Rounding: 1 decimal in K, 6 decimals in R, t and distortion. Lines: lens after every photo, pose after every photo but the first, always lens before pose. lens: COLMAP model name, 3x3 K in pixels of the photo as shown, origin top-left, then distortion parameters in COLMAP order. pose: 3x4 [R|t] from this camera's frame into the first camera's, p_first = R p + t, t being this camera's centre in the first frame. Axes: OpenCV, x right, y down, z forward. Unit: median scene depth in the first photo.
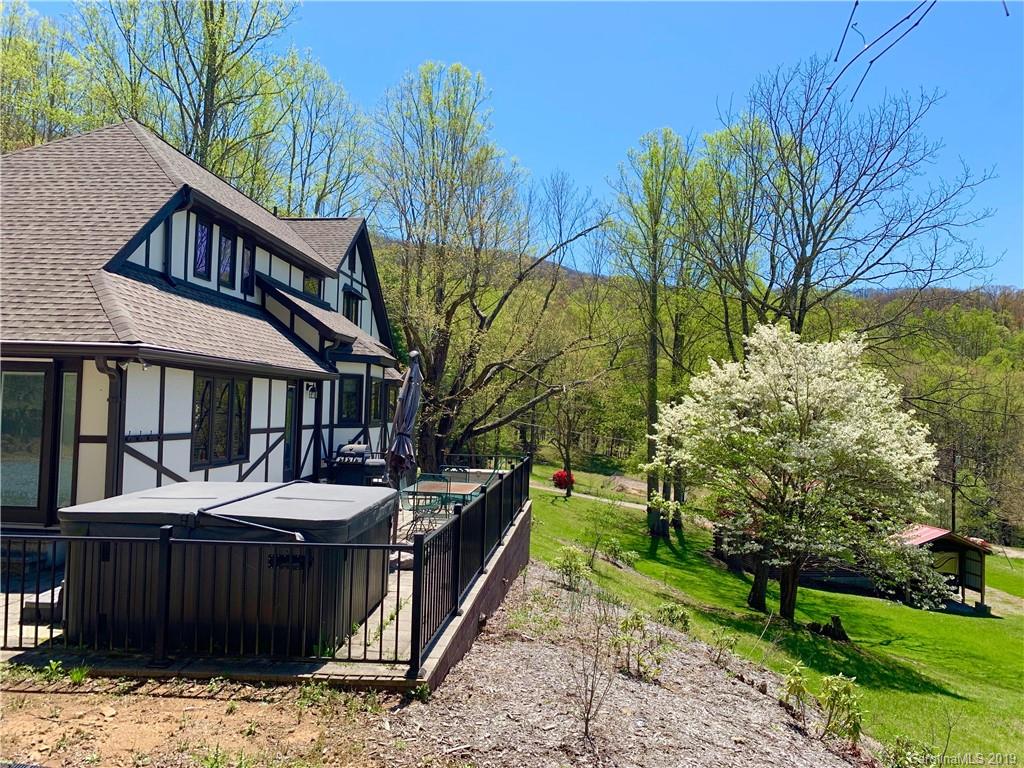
lens RADIAL K [[770.3, 0, 512.0], [0, 770.3, 384.0], [0, 0, 1]] dist [0.036854, -0.003163]
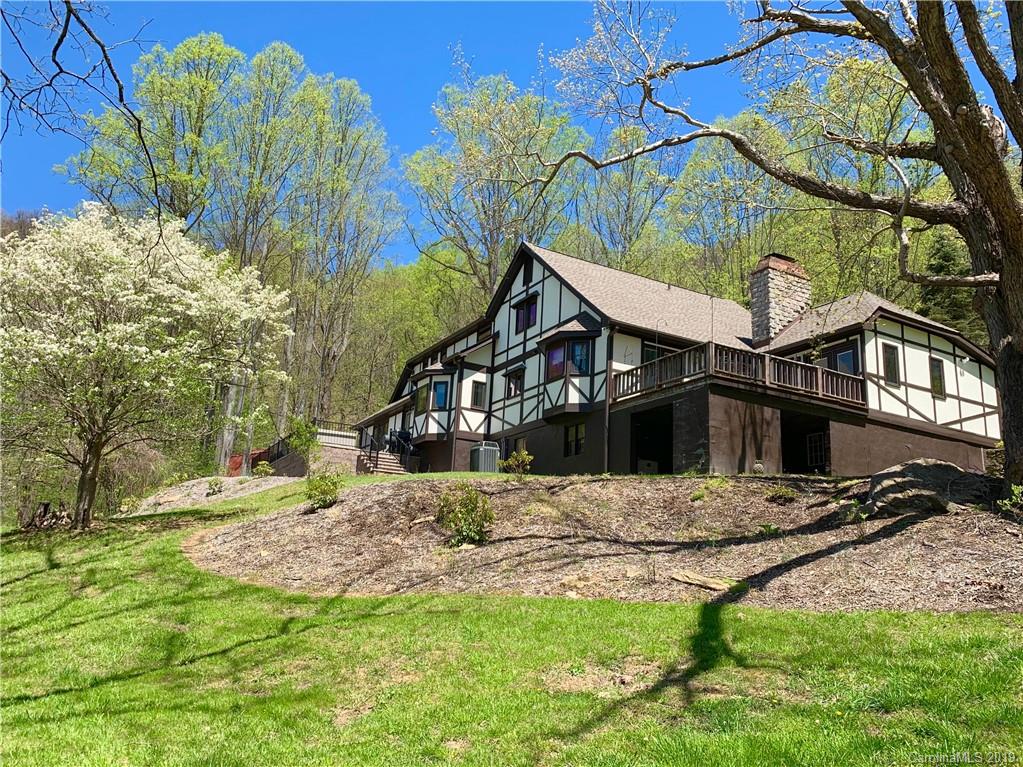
lens RADIAL K [[824.4, 0, 511.5], [0, 824.4, 383.5], [0, 0, 1]] dist [0.047425, -0.003512]
pose [[-0.829300, -0.204364, -0.520093, 0.727219], [-0.047066, 0.952964, -0.299408, 0.622765], [0.556818, -0.223820, -0.799912, 3.074149]]
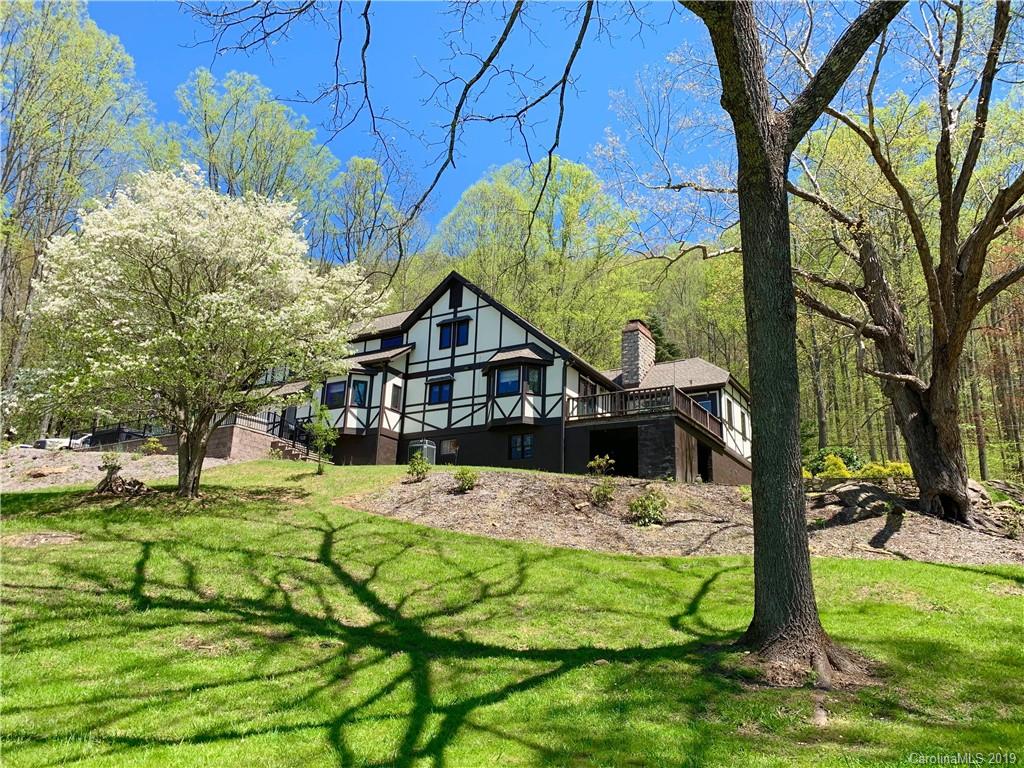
lens RADIAL K [[771.4, 0, 526.7], [0, 771.4, 385.2], [0, 0, 1]] dist [0.102789, -0.140551]
pose [[-0.423204, -0.296159, -0.856264, 1.426429], [-0.002276, 0.945412, -0.325869, 0.706919], [0.906032, -0.135960, -0.400776, 2.562360]]
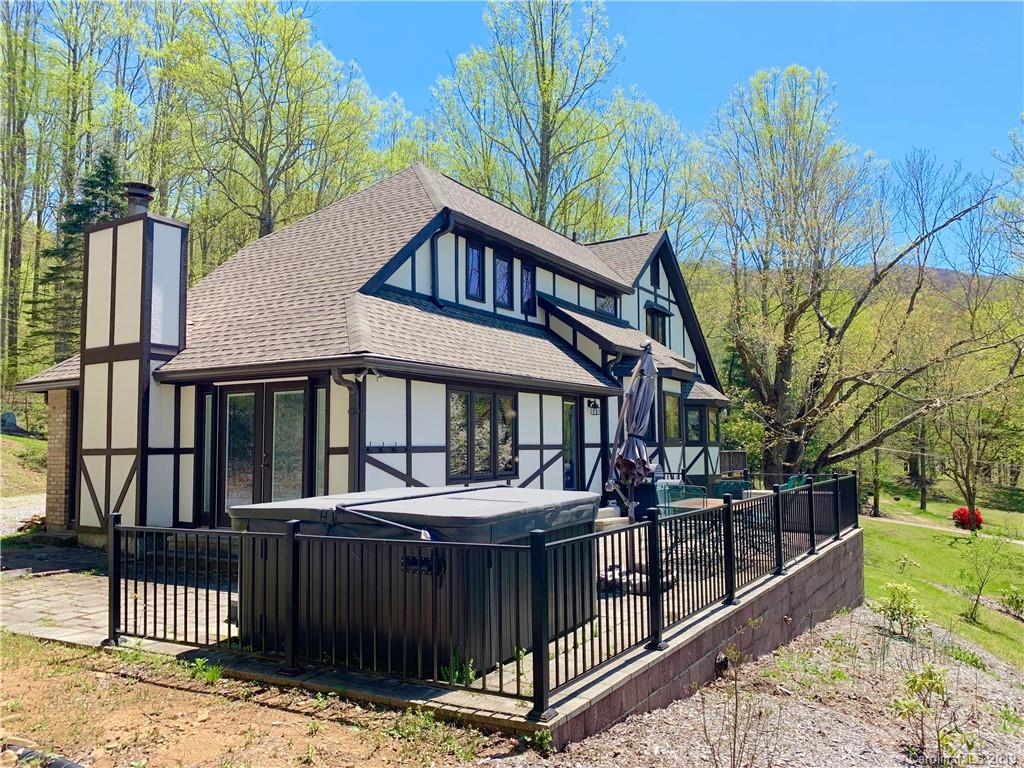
lens RADIAL K [[771.4, 0, 526.7], [0, 771.4, 385.2], [0, 0, 1]] dist [0.102789, -0.140551]
pose [[0.899627, -0.070770, -0.430887, 0.082969], [0.050353, 0.997010, -0.058621, 0.034880], [0.433747, 0.031041, 0.900500, 0.107191]]
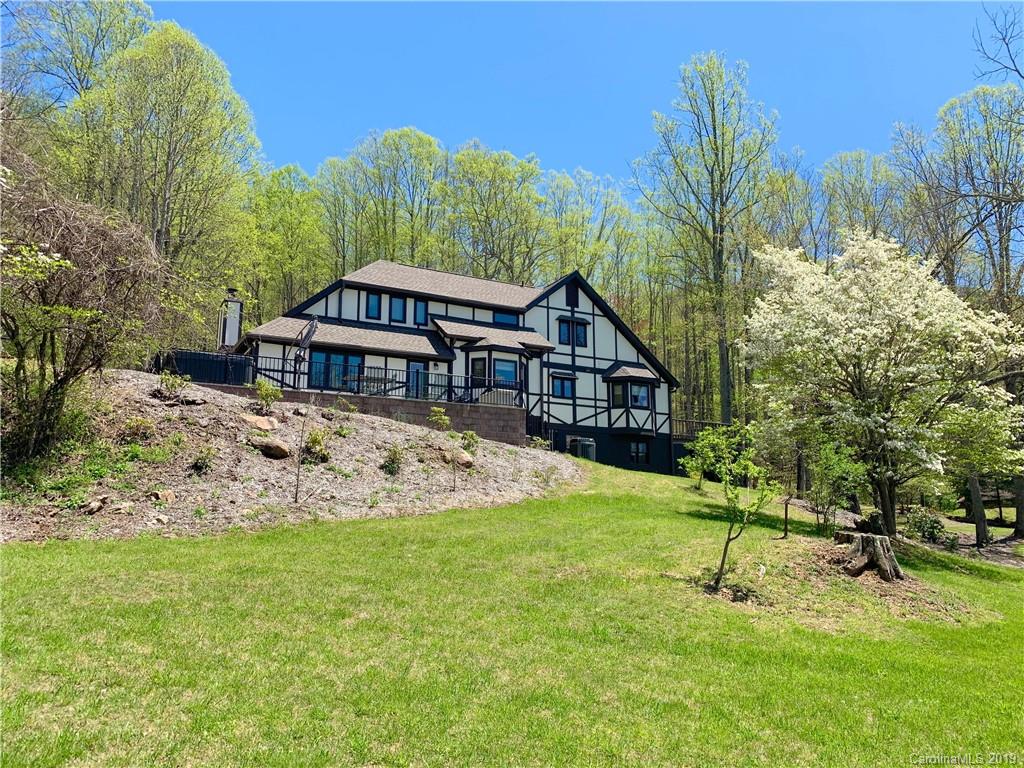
lens RADIAL K [[771.4, 0, 526.7], [0, 771.4, 385.2], [0, 0, 1]] dist [0.102789, -0.140551]
pose [[0.546006, -0.186869, -0.816674, 1.449442], [0.045318, 0.979967, -0.193935, 0.447836], [0.836555, 0.068880, 0.543537, 0.170955]]
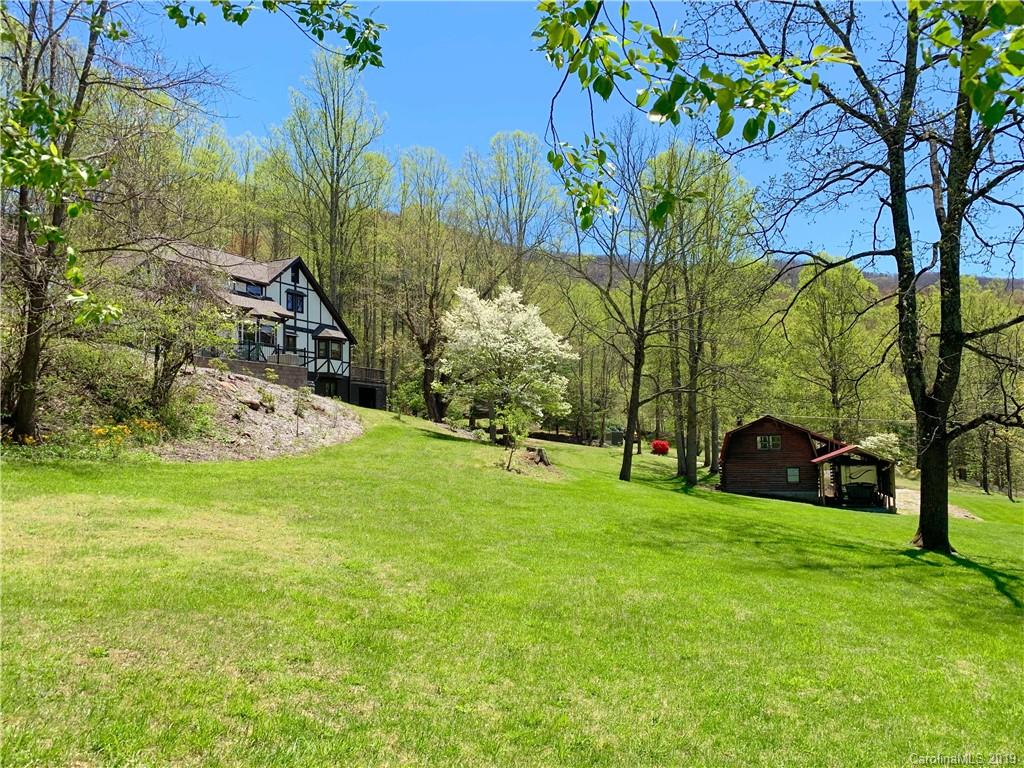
lens RADIAL K [[771.4, 0, 526.7], [0, 771.4, 385.2], [0, 0, 1]] dist [0.102789, -0.140551]
pose [[0.937746, -0.055851, -0.342802, 1.636548], [0.044689, 0.998185, -0.040380, 0.364908], [0.344435, 0.022547, 0.938539, -1.125206]]
